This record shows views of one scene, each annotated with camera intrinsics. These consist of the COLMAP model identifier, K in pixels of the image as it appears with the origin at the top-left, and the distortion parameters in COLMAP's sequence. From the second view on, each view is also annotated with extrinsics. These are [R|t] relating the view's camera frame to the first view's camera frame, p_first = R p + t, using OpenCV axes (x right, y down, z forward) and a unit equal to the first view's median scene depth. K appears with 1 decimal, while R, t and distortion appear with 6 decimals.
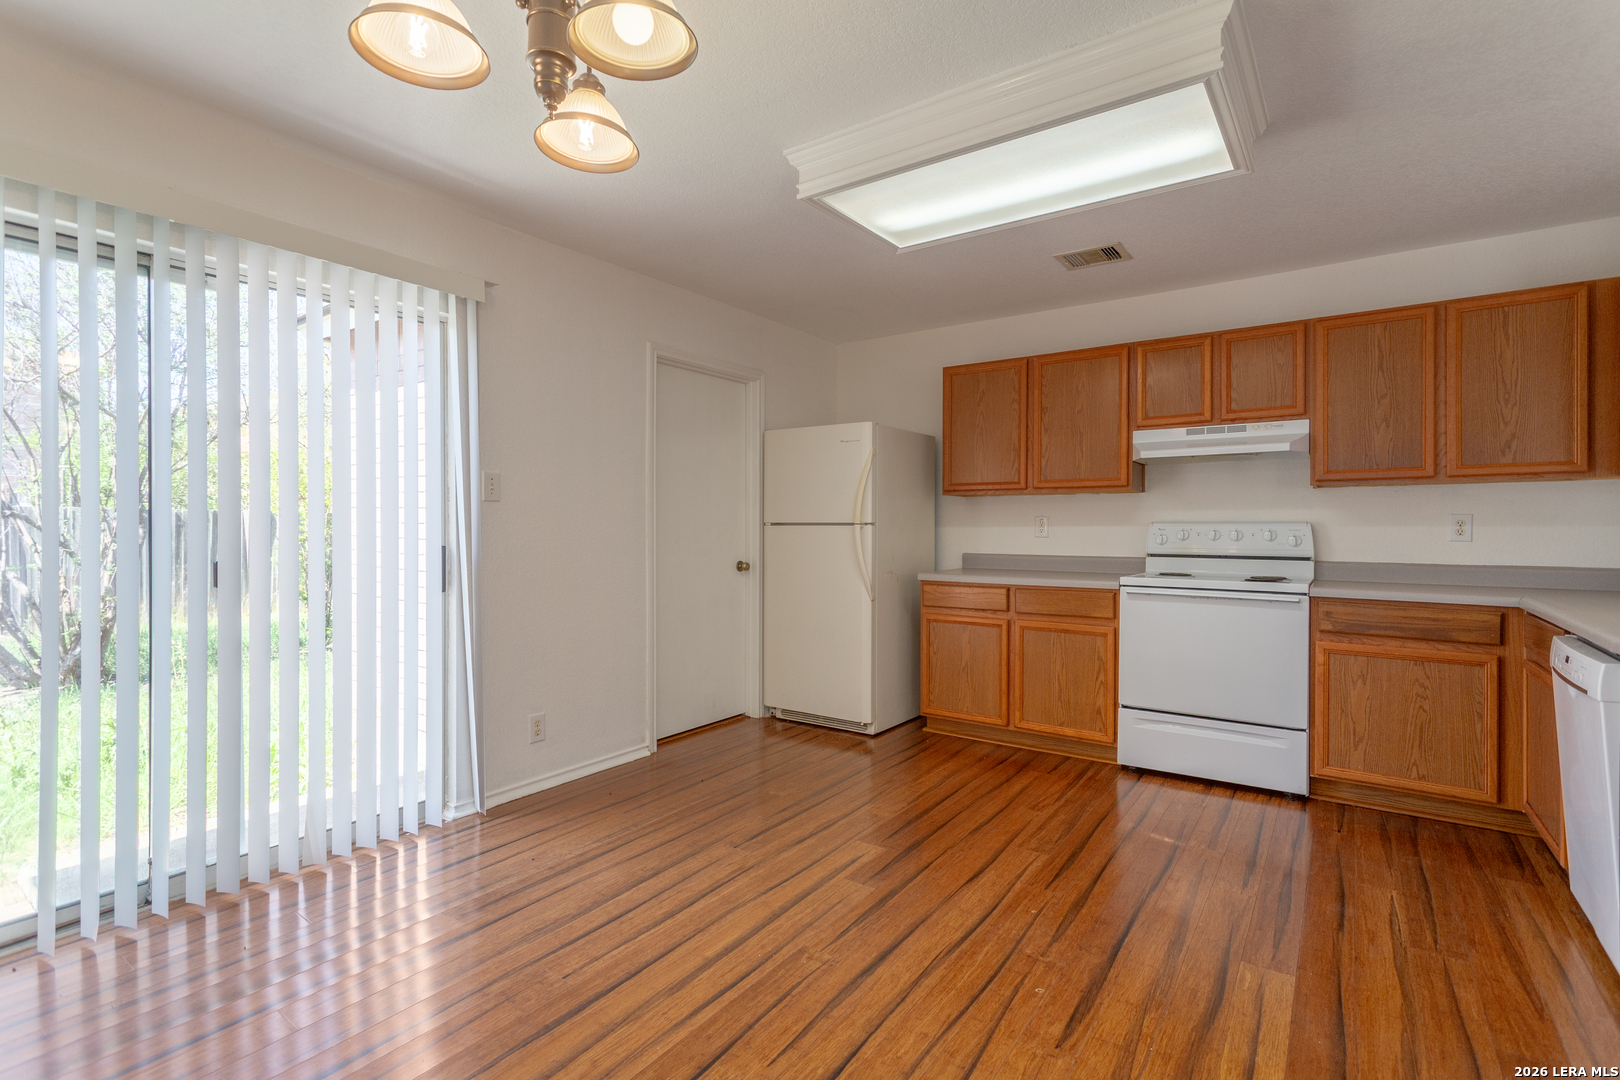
lens RADIAL K [[756.8, 0, 810.4], [0, 756.8, 526.2], [0, 0, 1]] dist [-0.000110, 0.002355]
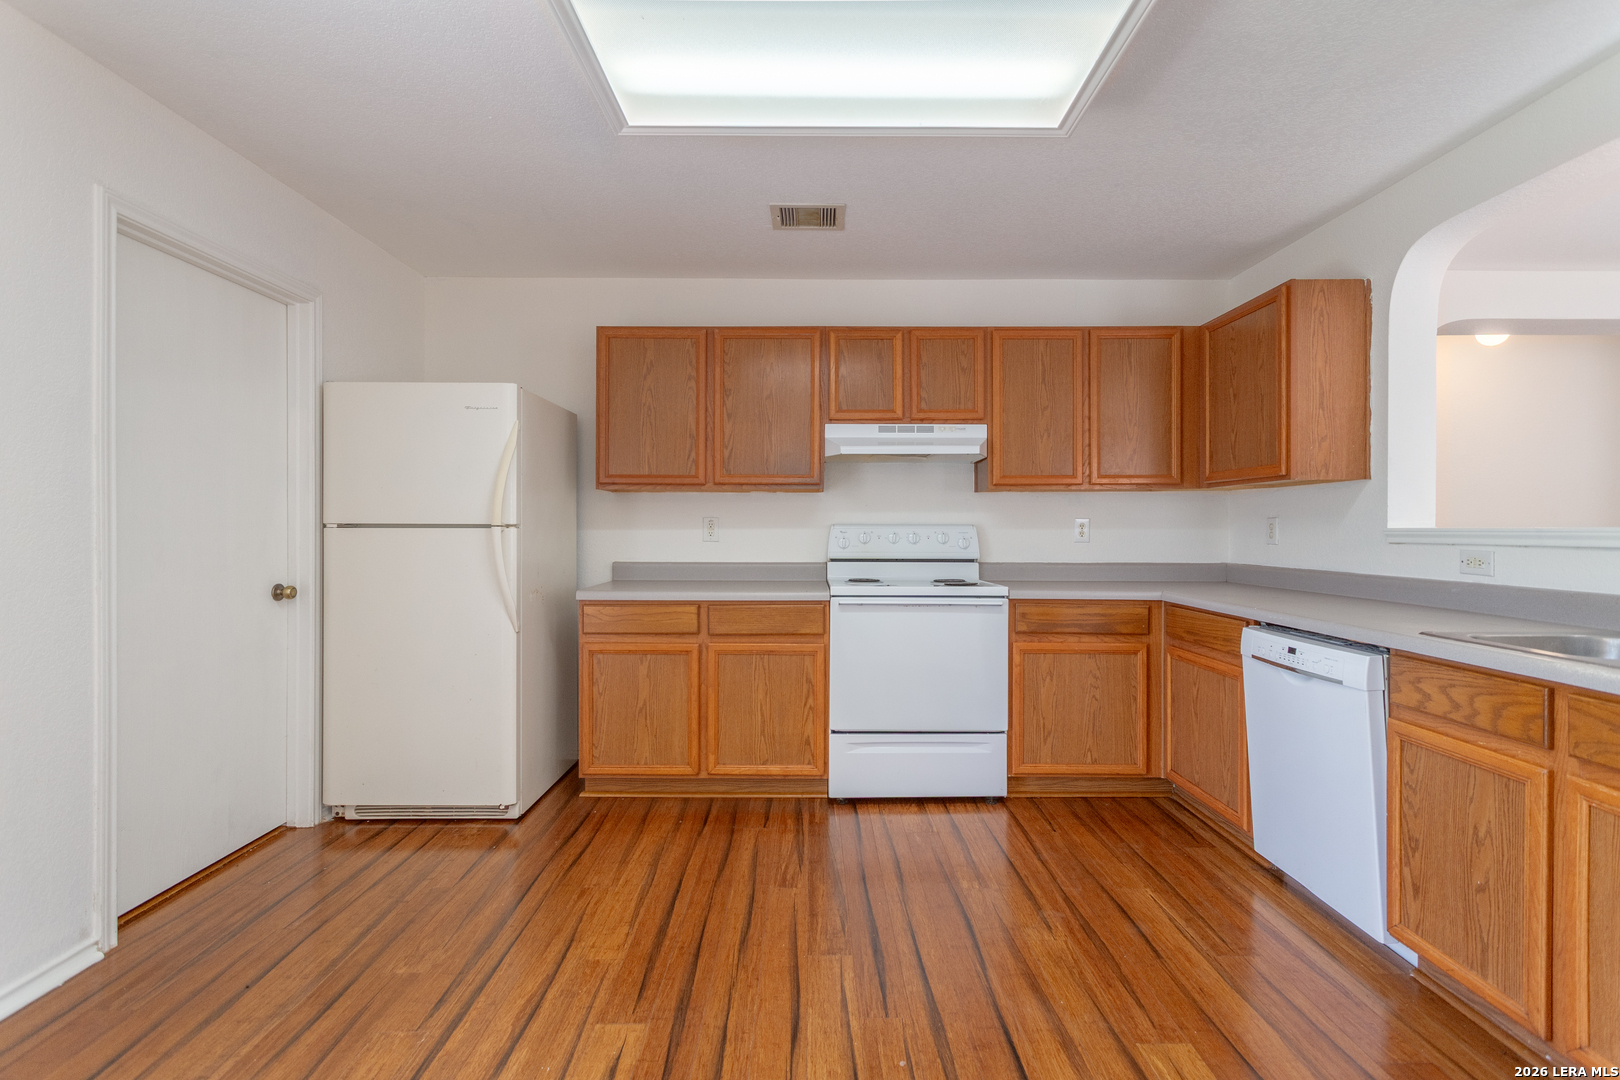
lens RADIAL K [[756.8, 0, 811.1], [0, 756.8, 528.3], [0, 0, 1]] dist [-0.000110, 0.002355]
pose [[0.814622, -0.000626, 0.579991, -0.126941], [-0.000554, 0.999998, 0.001857, -0.002692], [-0.579991, -0.001834, 0.814620, 0.300003]]
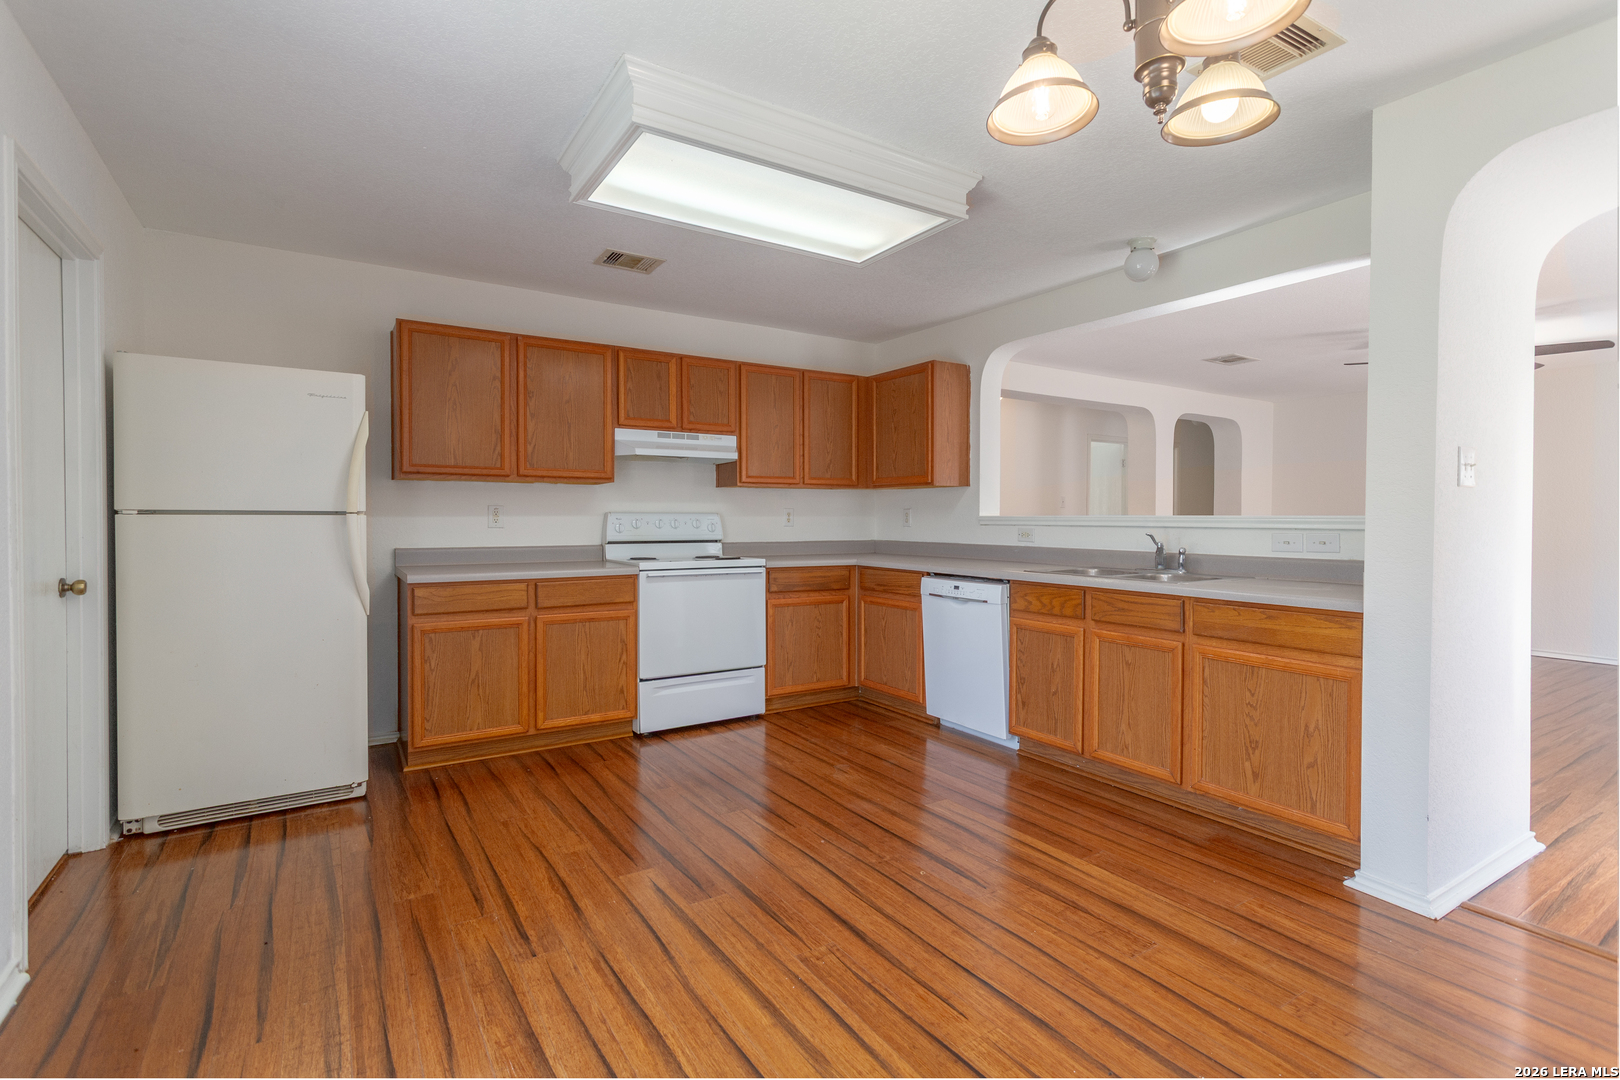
lens RADIAL K [[756.8, 0, 809.6], [0, 756.8, 526.3], [0, 0, 1]] dist [-0.000110, 0.002355]
pose [[0.373610, -0.012305, 0.927504, -0.525895], [-0.002388, 0.999896, 0.014227, -0.001731], [-0.927583, -0.007530, 0.373541, 0.375933]]
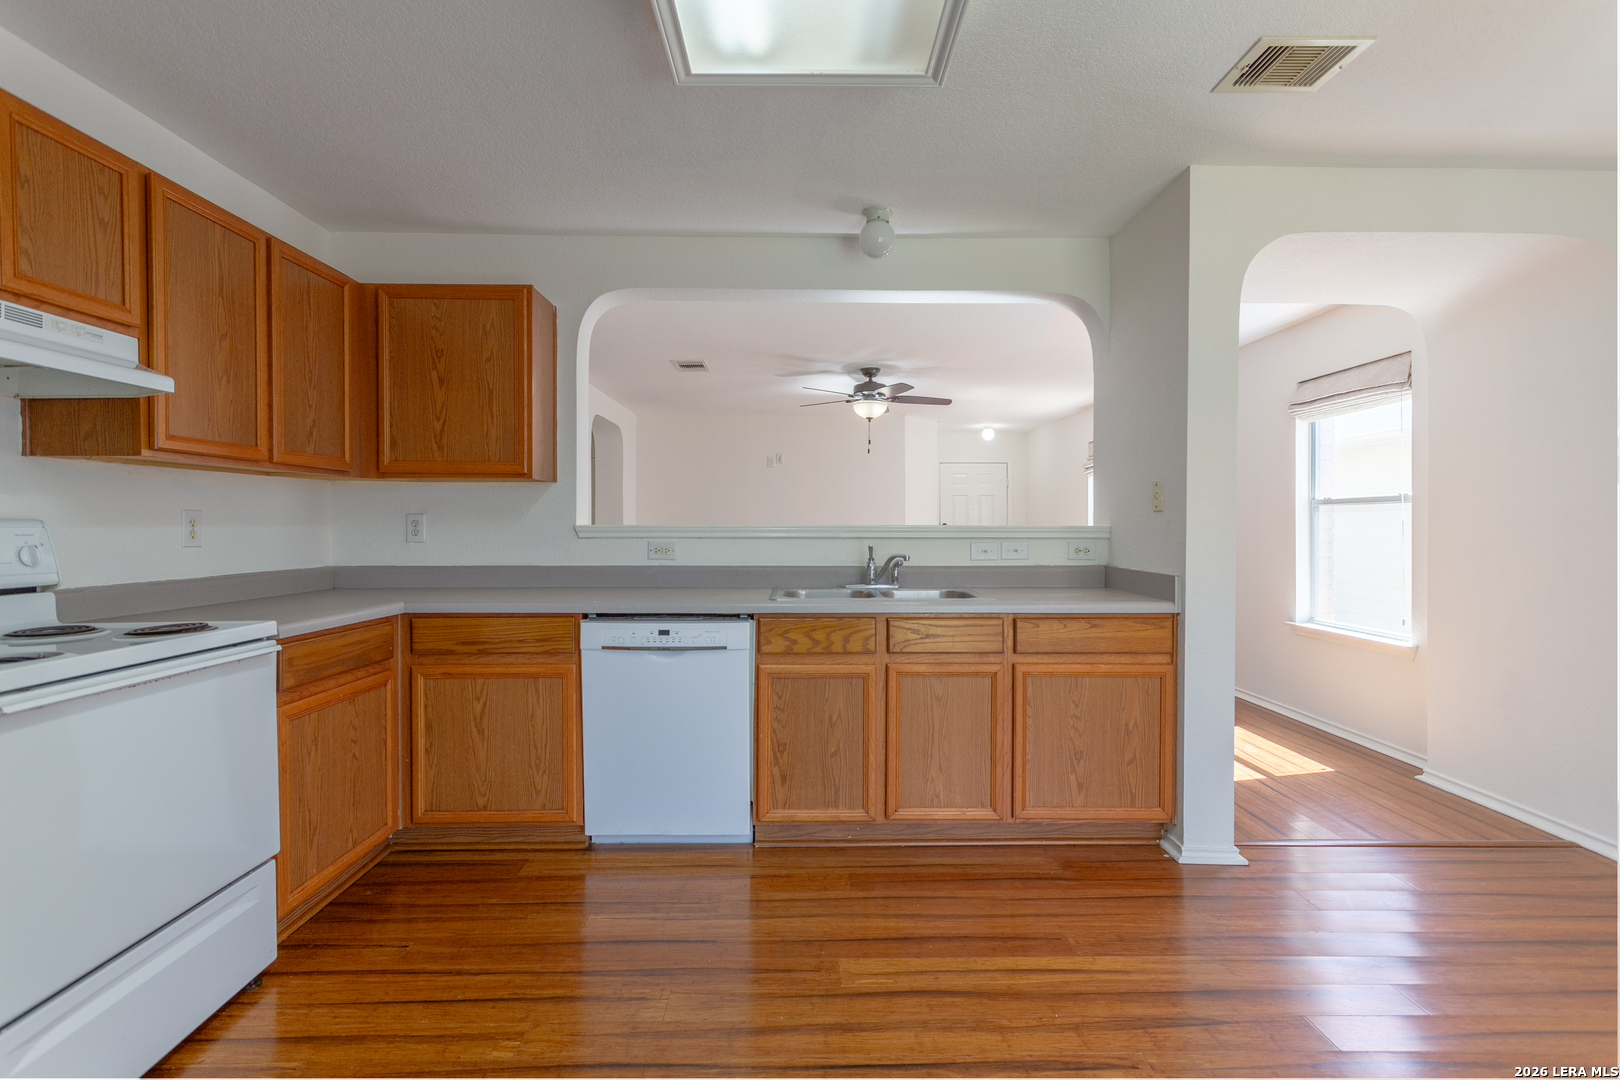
lens RADIAL K [[756.8, 0, 813.1], [0, 756.8, 527.4], [0, 0, 1]] dist [-0.000110, 0.002355]
pose [[-0.594993, -0.005061, 0.803715, -0.098953], [-0.003202, 0.999987, 0.003926, -0.003704], [-0.803725, -0.000238, -0.595001, 0.919608]]
